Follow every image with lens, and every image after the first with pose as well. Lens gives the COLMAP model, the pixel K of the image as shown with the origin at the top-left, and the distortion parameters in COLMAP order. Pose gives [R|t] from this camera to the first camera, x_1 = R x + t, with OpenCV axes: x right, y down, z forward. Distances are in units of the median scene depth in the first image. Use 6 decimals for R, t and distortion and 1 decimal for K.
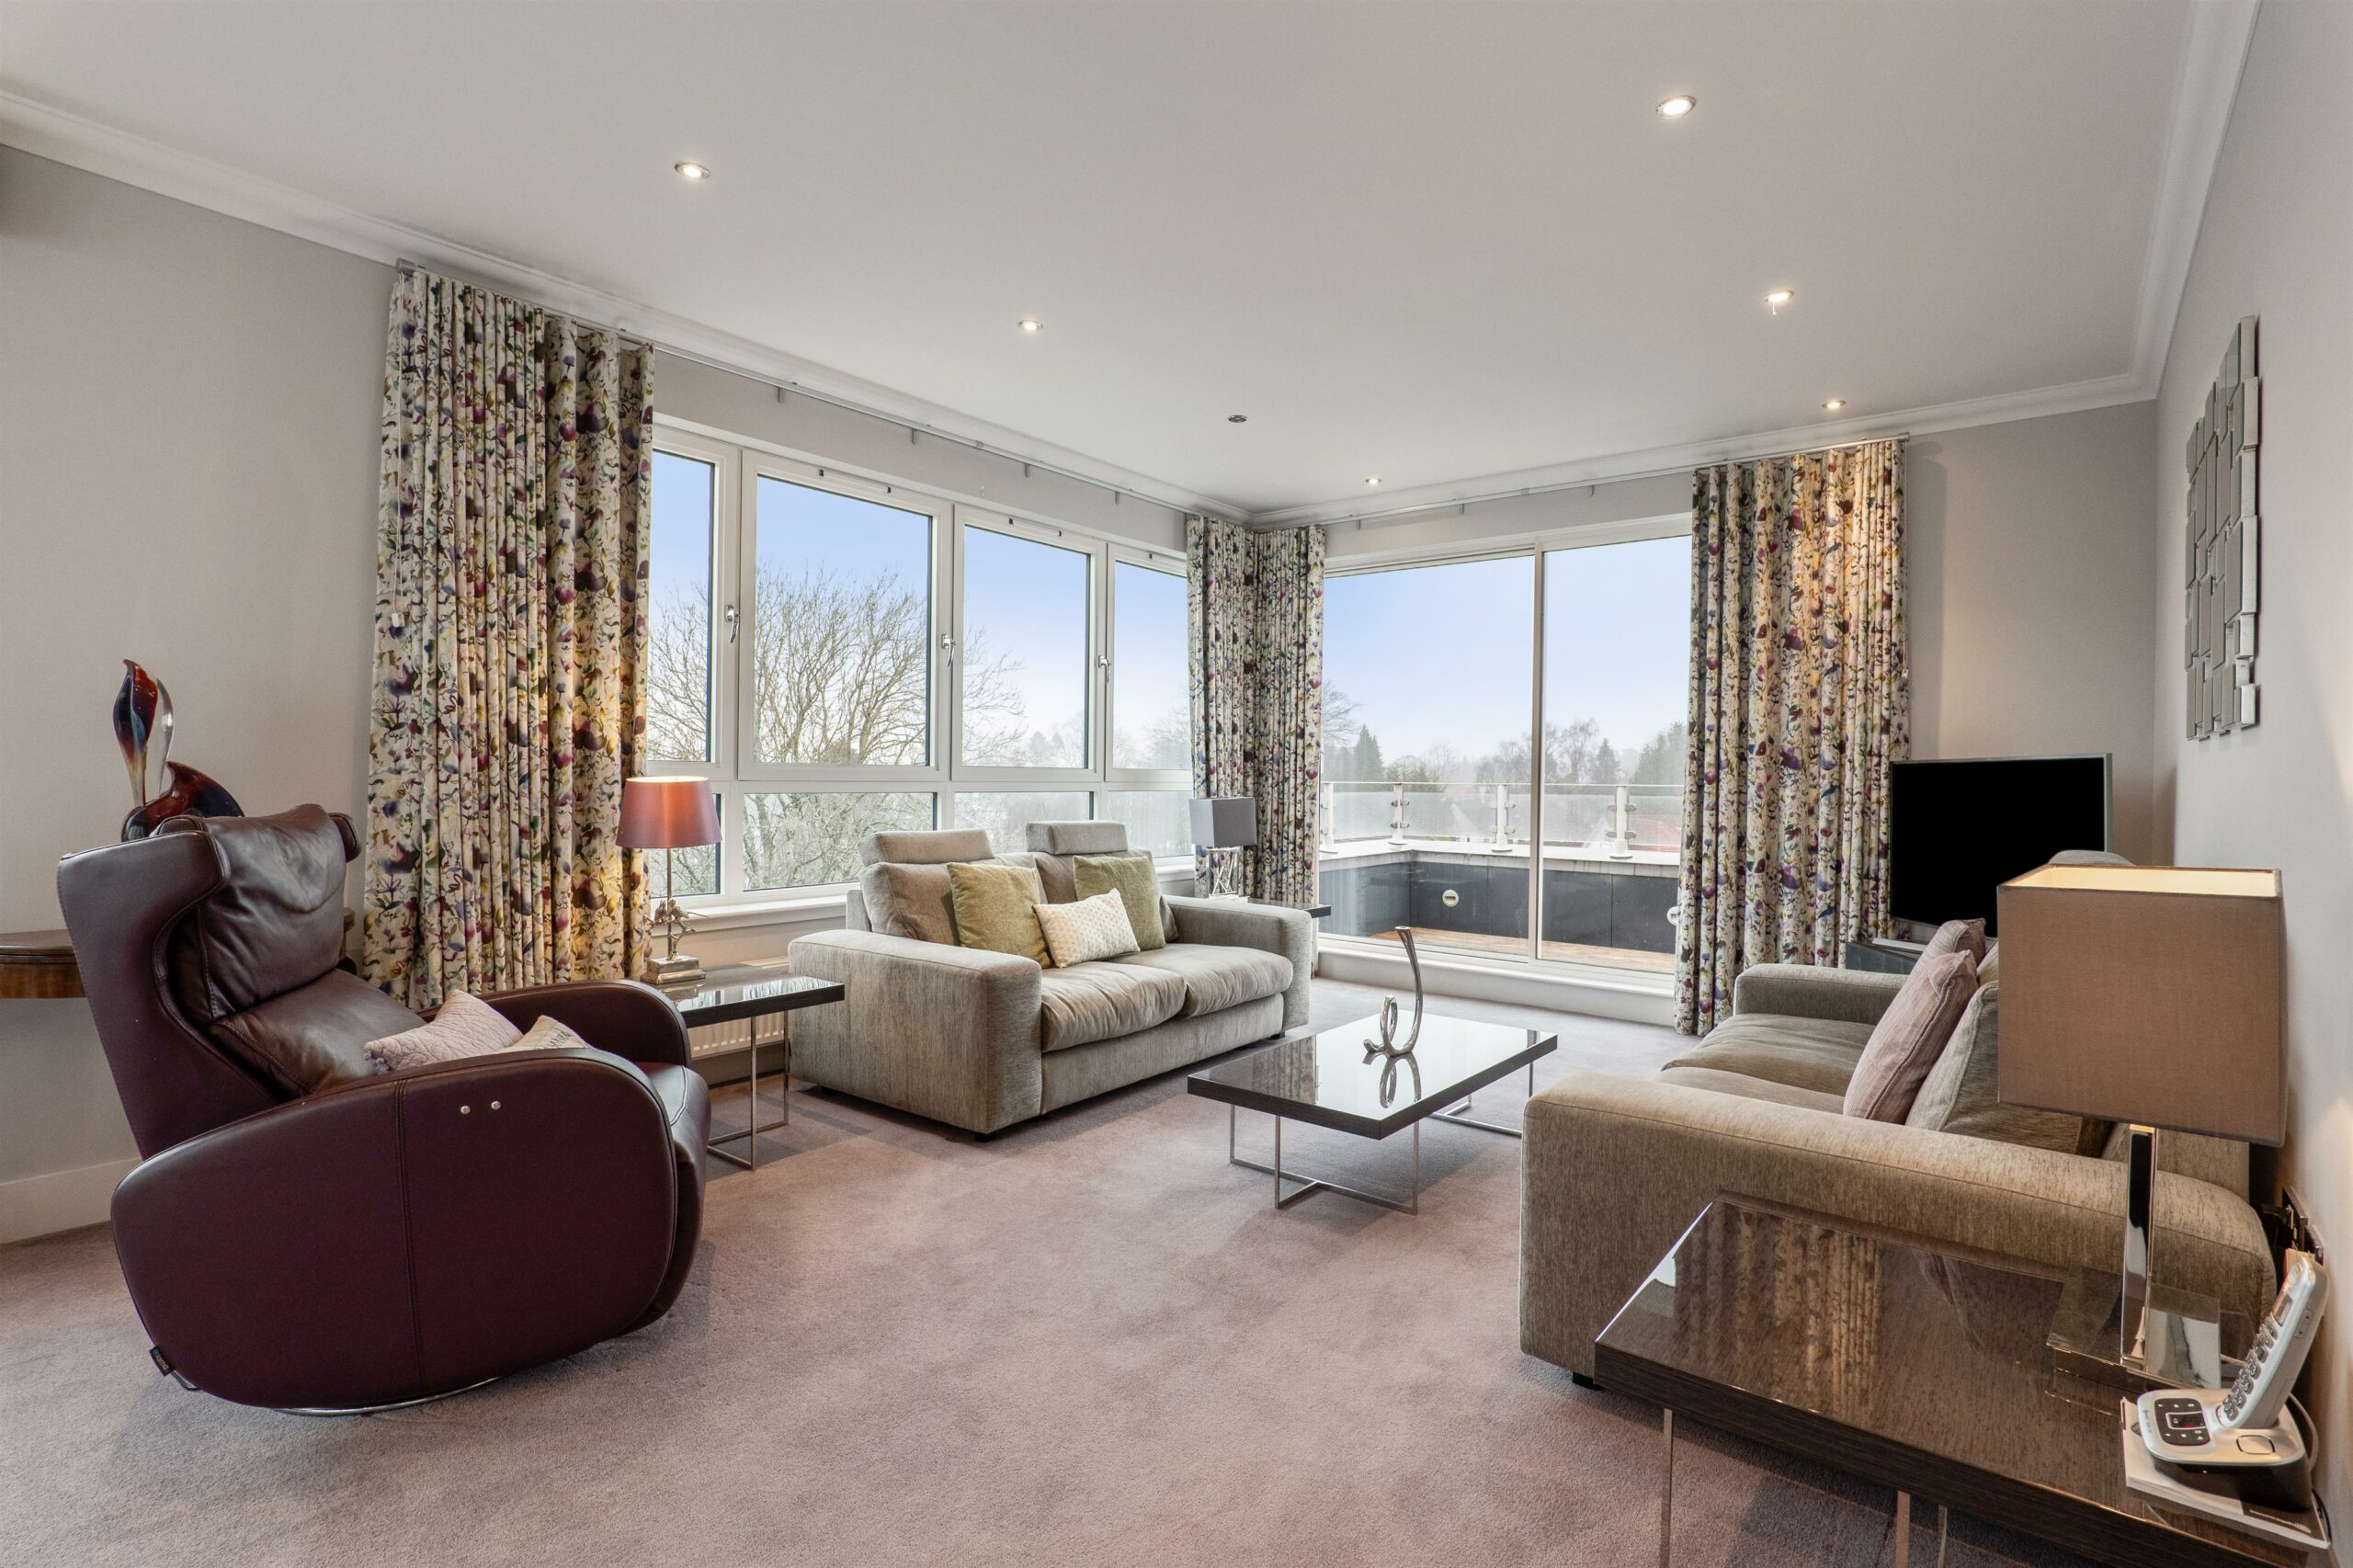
lens RADIAL K [[1108.4, 0, 1183.7], [0, 1108.4, 776.7], [0, 0, 1]] dist [-0.004771, -0.000208]
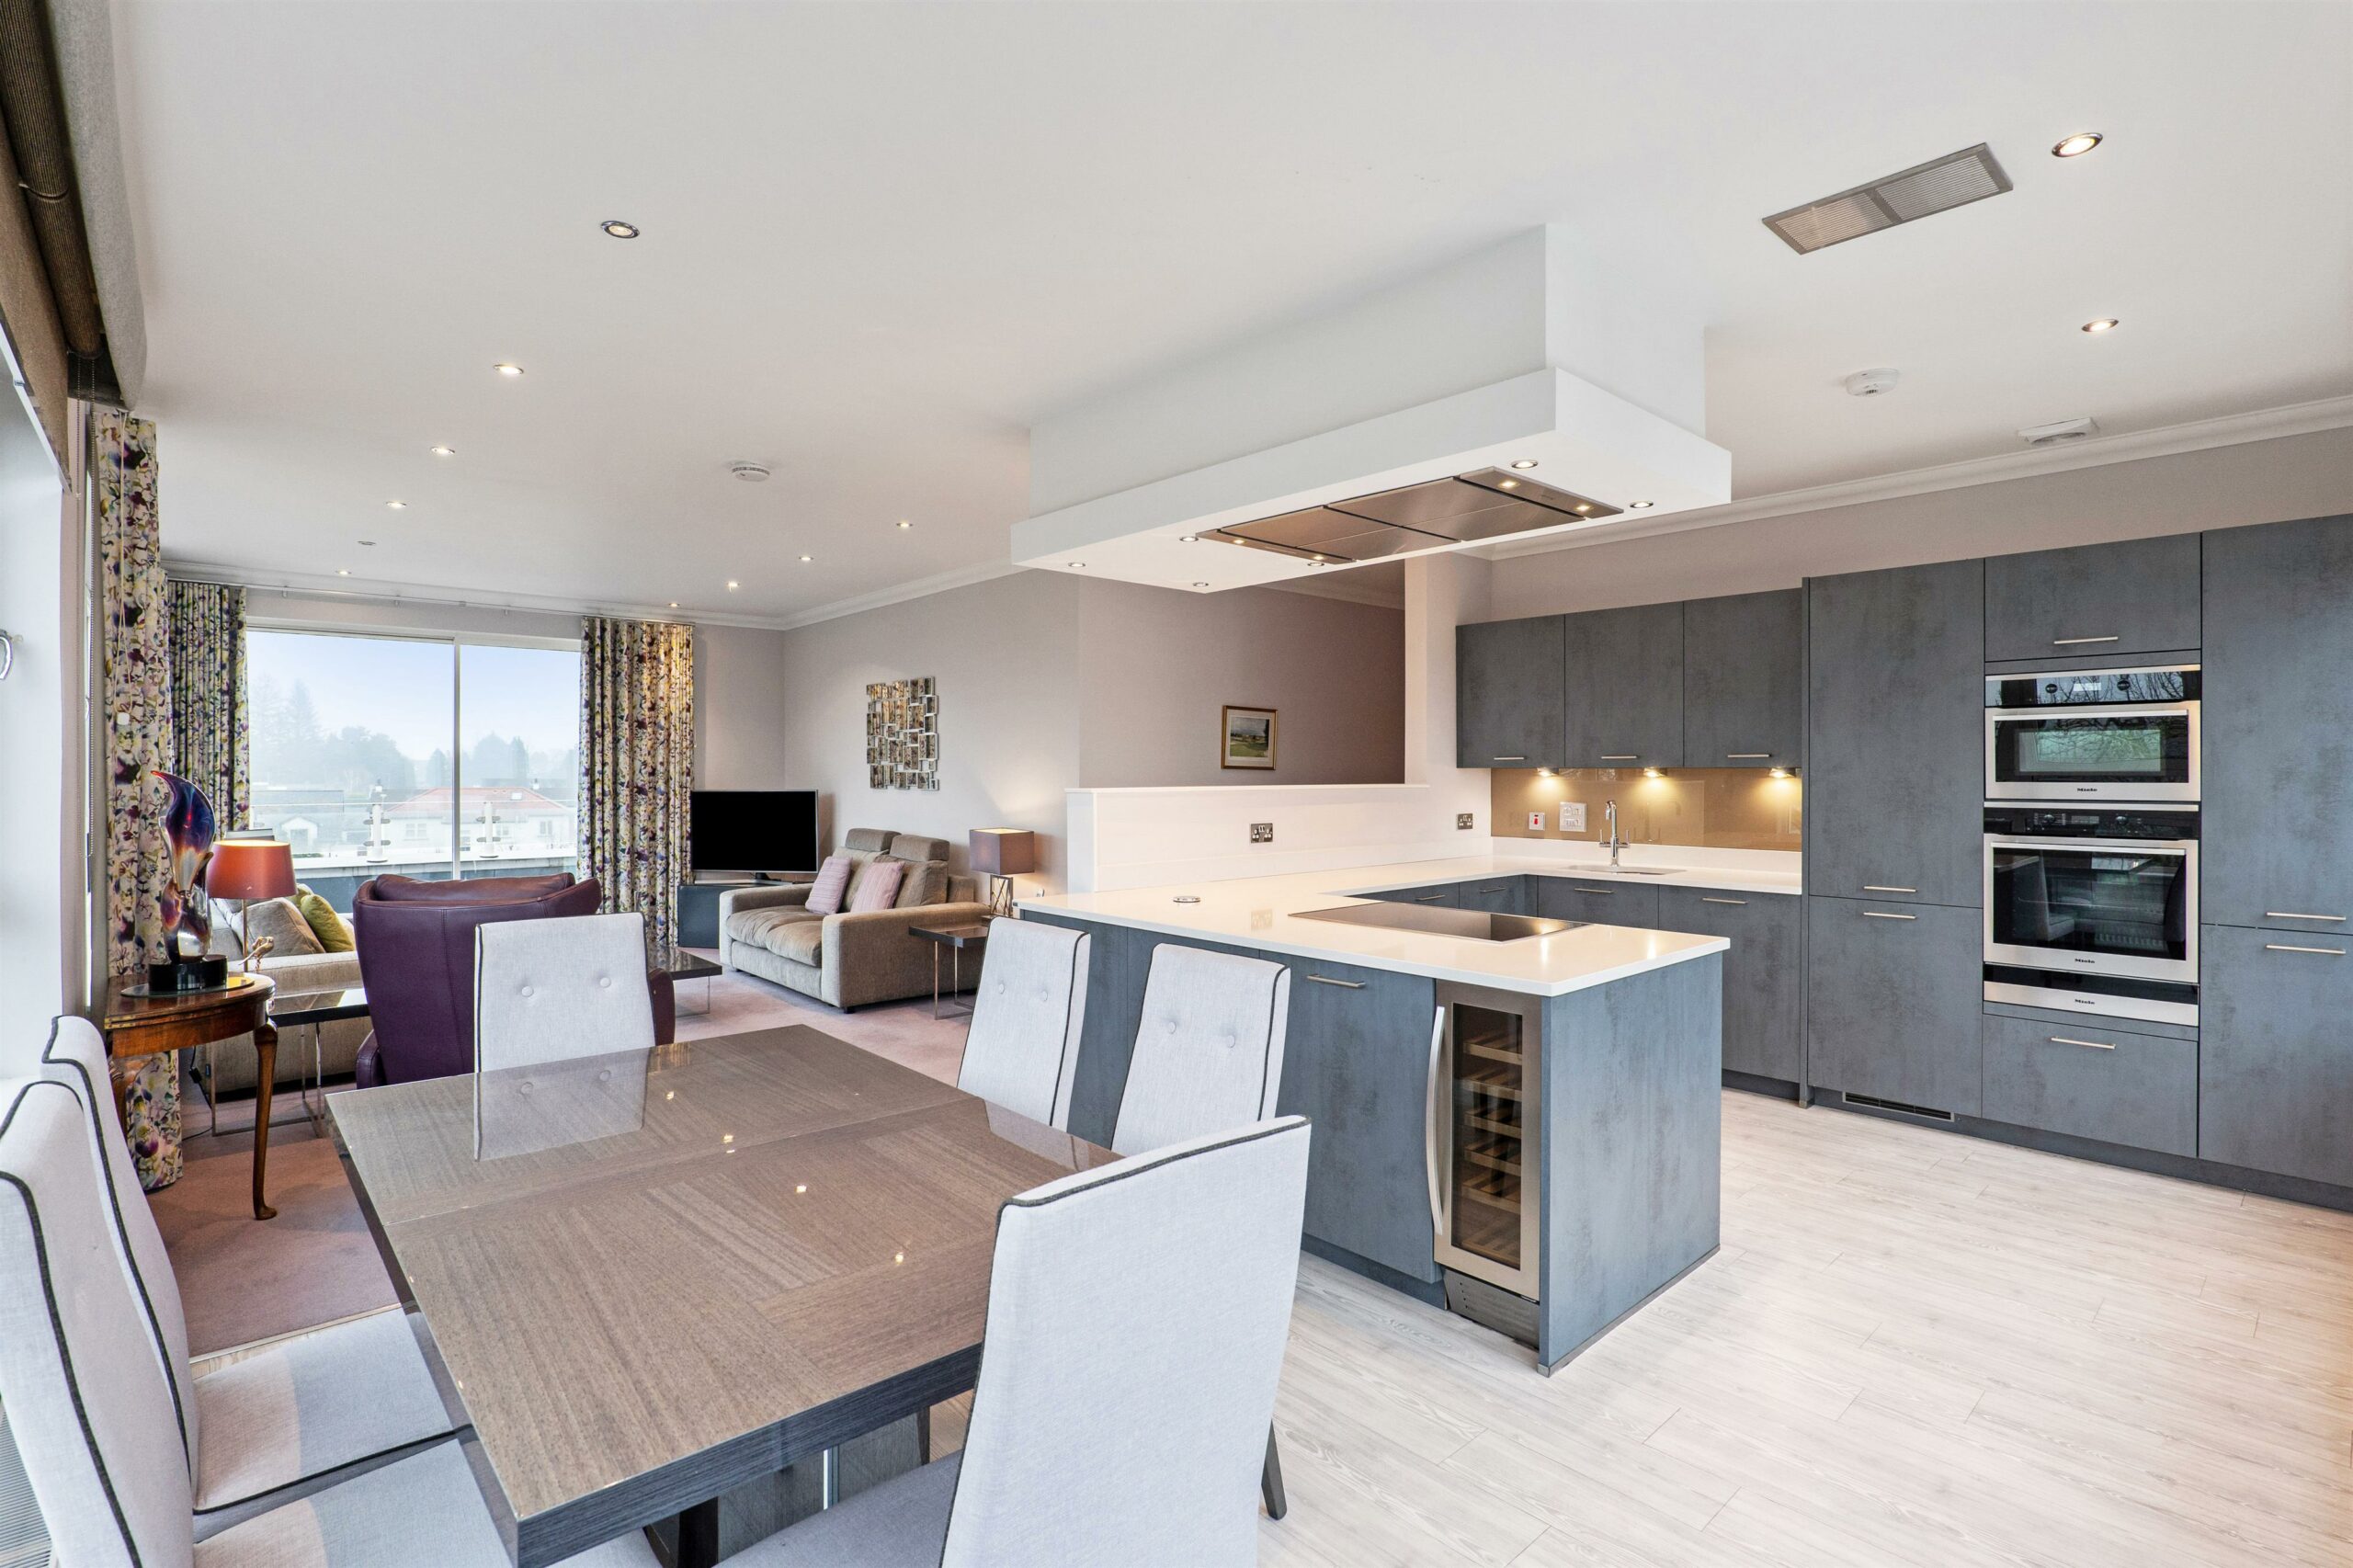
lens RADIAL K [[1108.4, 0, 1181.9], [0, 1108.4, 776.8], [0, 0, 1]] dist [-0.004771, -0.000208]
pose [[0.167285, -0.017169, 0.985759, -1.061289], [0.003890, 0.999852, 0.016755, -0.062562], [-0.985901, 0.001032, 0.167327, -0.167832]]
